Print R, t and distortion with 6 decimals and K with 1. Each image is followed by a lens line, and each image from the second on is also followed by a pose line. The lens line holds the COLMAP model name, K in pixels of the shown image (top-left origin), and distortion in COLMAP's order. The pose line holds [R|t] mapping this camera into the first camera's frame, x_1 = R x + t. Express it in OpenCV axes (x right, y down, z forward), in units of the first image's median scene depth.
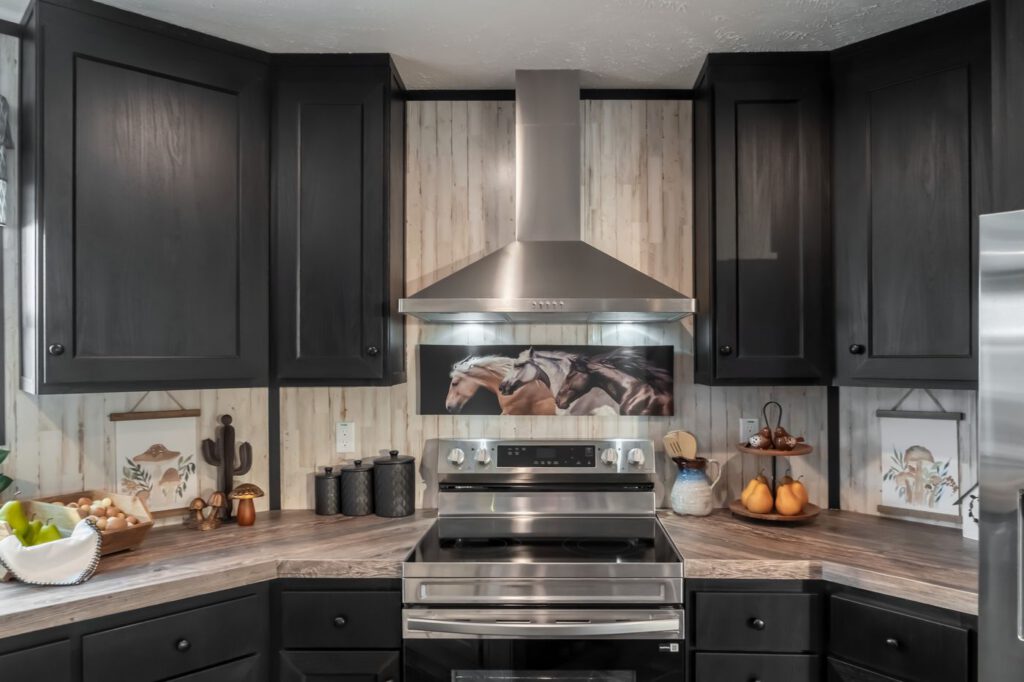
lens RADIAL K [[696.0, 0, 547.8], [0, 696.0, 363.7], [0, 0, 1]] dist [-0.016721, 0.001568]
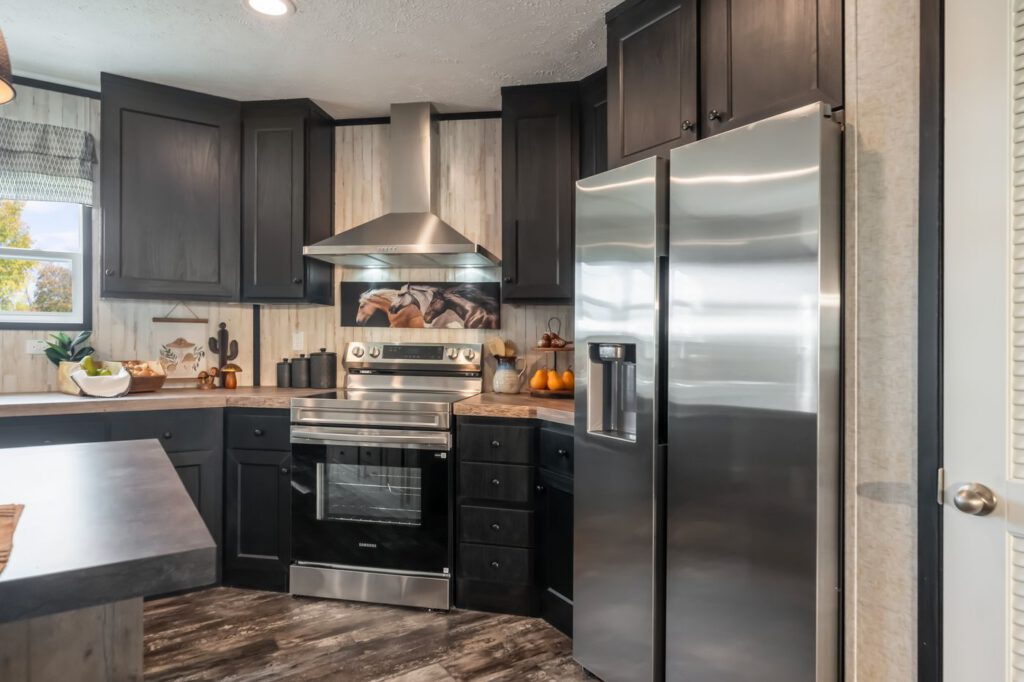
lens RADIAL K [[600.8, 0, 513.0], [0, 600.8, 344.3], [0, 0, 1]] dist [0.001332, 0.001415]
pose [[0.985947, 0.015779, -0.166313, 0.441290], [-0.015731, 0.999875, 0.001607, 0.109419], [0.166317, 0.001032, 0.986072, -0.282908]]
